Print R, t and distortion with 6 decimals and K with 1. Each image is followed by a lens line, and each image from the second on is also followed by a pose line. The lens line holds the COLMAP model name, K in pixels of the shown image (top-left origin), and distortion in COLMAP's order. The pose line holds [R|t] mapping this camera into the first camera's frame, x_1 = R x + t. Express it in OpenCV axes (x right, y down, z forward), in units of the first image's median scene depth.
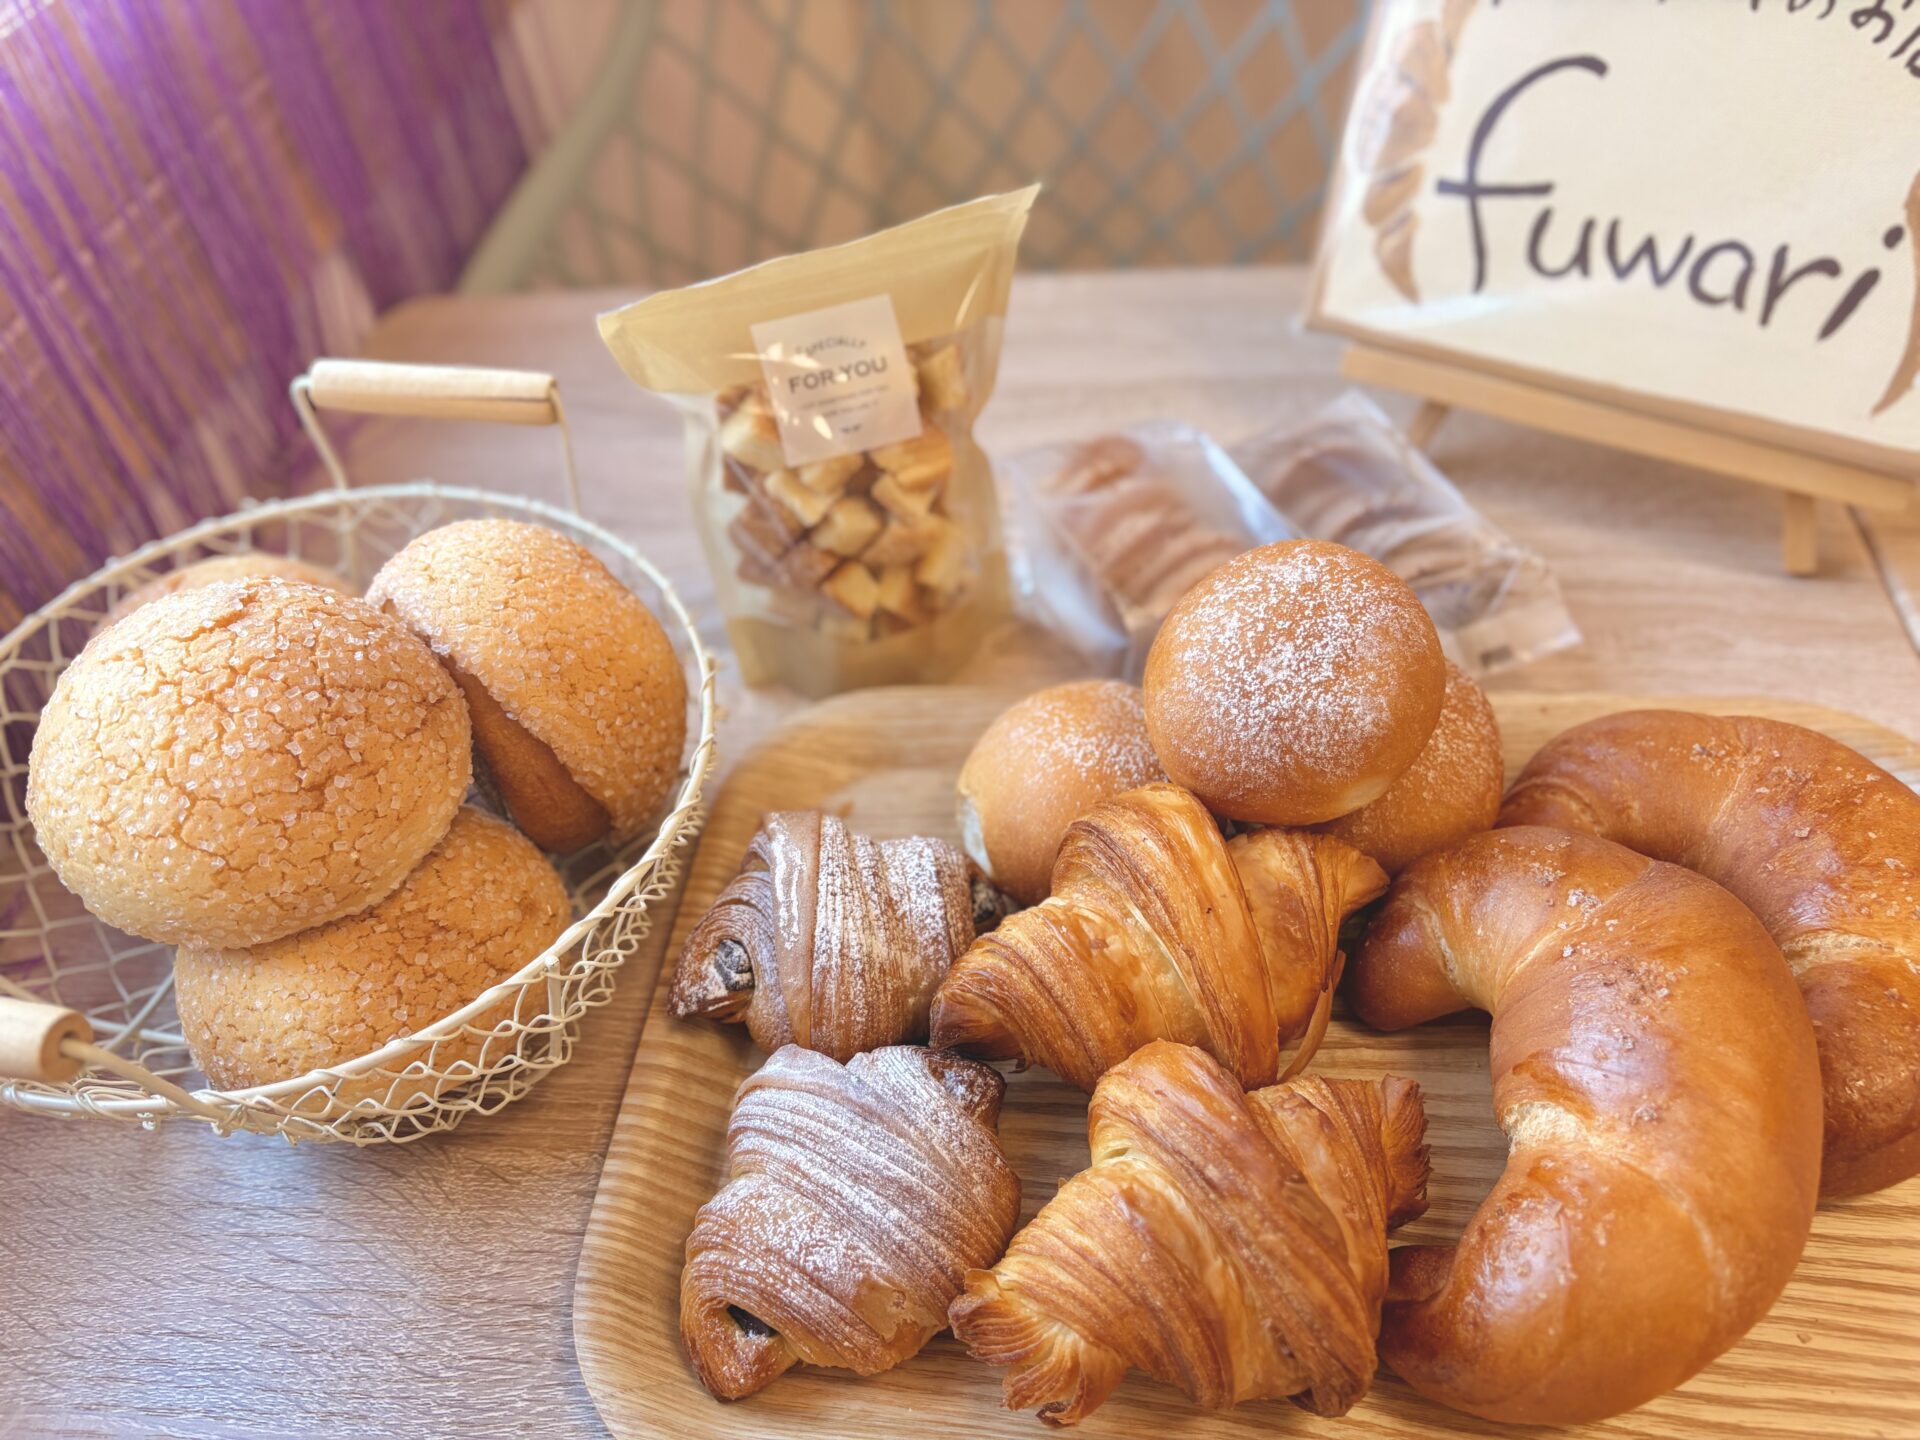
lens RADIAL K [[1510.7, 0, 960.0], [0, 1510.7, 720.0], [0, 0, 1]] dist [0.012566, 0.009097]
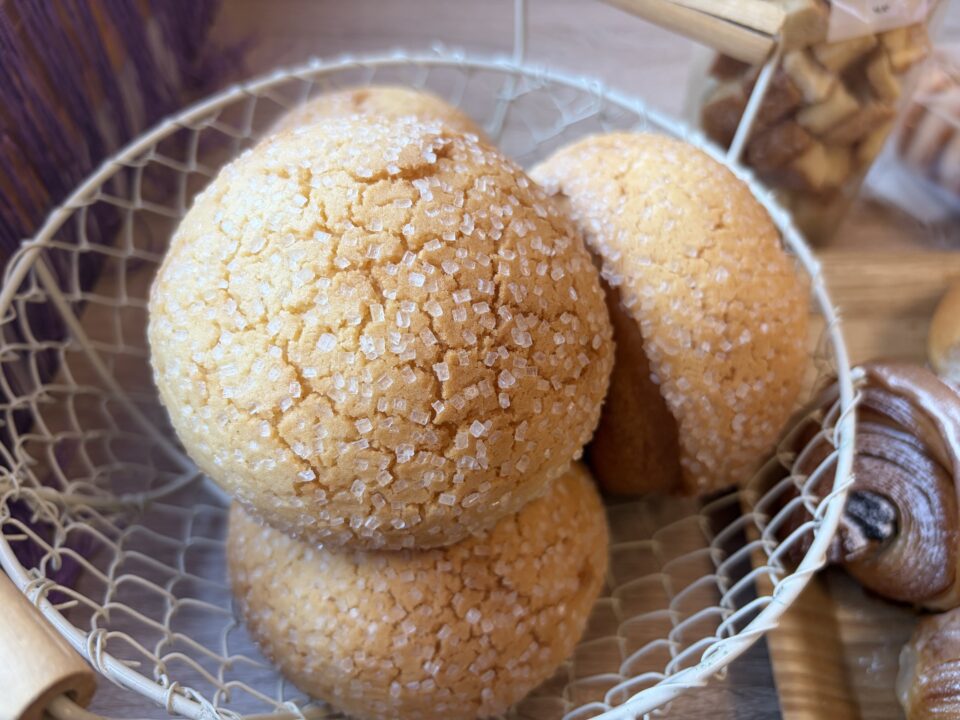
lens RADIAL K [[755.4, 0, 480.0], [0, 755.4, 360.0], [0, 0, 1]] dist [0.012566, 0.009097]
pose [[0.902152, 0.390327, -0.183756, -0.343365], [-0.358722, 0.915308, 0.183111, -0.061052], [0.239667, -0.099277, 0.965766, 0.618800]]
